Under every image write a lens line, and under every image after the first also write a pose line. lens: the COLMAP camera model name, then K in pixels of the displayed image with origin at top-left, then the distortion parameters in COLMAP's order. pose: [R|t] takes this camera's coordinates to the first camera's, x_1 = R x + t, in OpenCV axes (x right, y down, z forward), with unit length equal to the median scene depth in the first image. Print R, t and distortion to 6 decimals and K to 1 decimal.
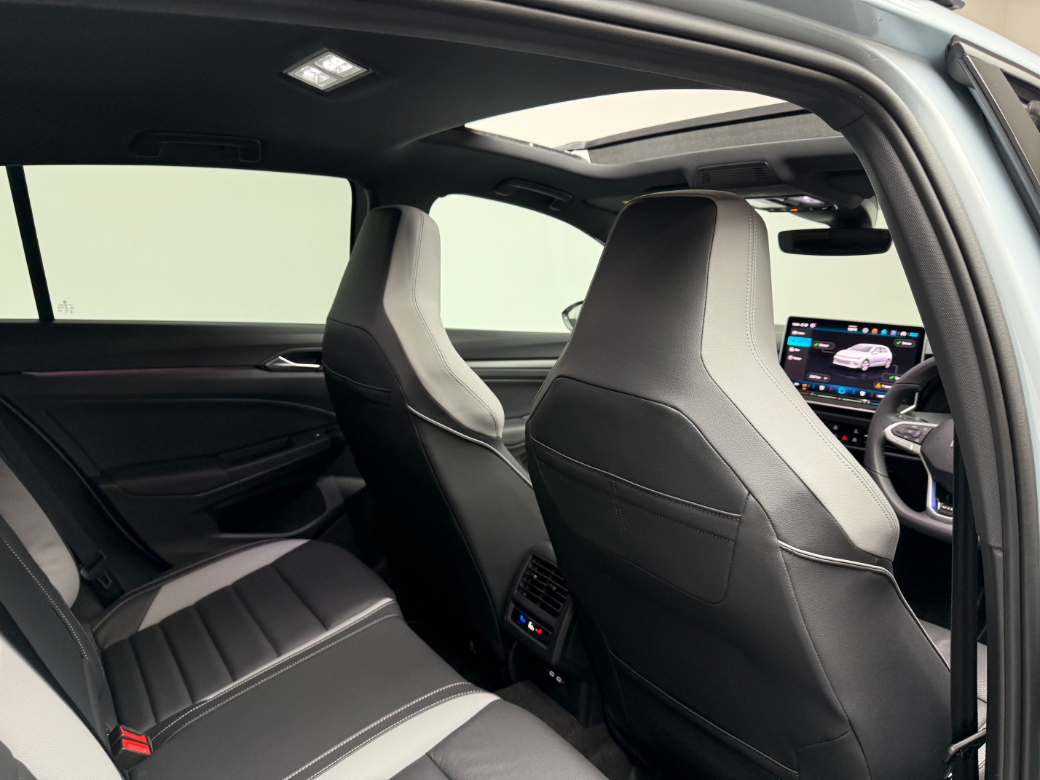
lens RADIAL K [[724.6, 0, 520.0], [0, 724.6, 390.0], [0, 0, 1]] dist [0.067624, -0.130901]
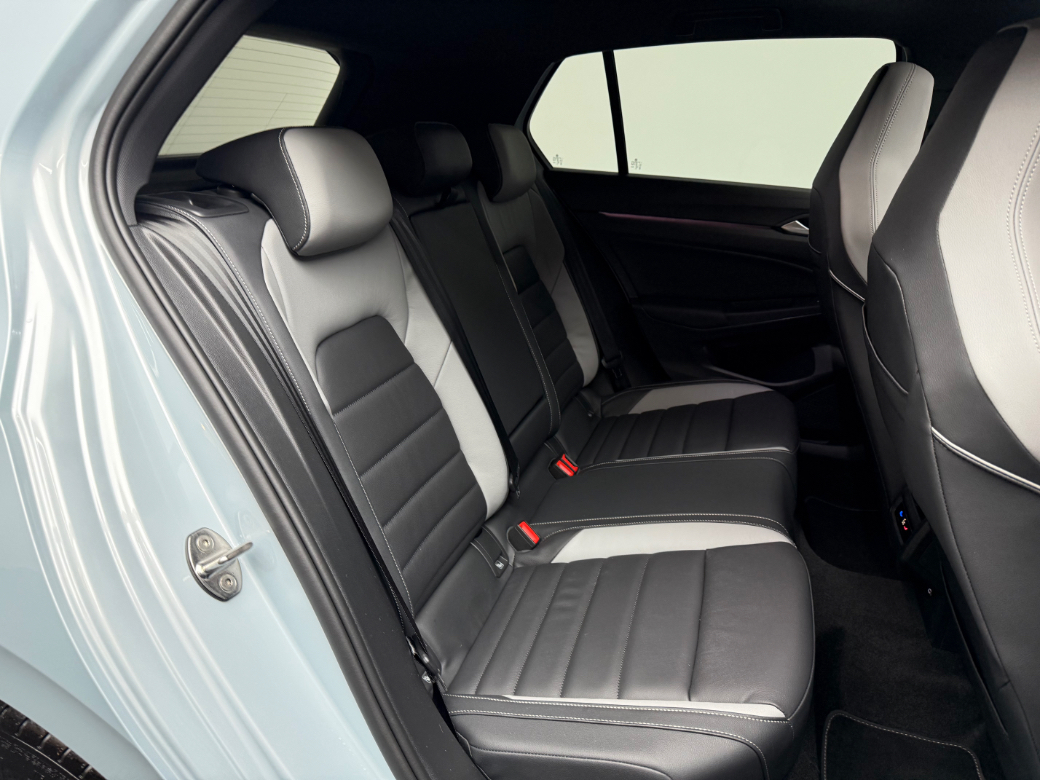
lens RADIAL K [[724.6, 0, 520.0], [0, 724.6, 390.0], [0, 0, 1]] dist [0.067624, -0.130901]
pose [[0.597513, 0.264969, -0.756816, 0.357595], [-0.145105, 0.963973, 0.222936, 0.016205], [0.788621, -0.023389, 0.614434, 0.019599]]
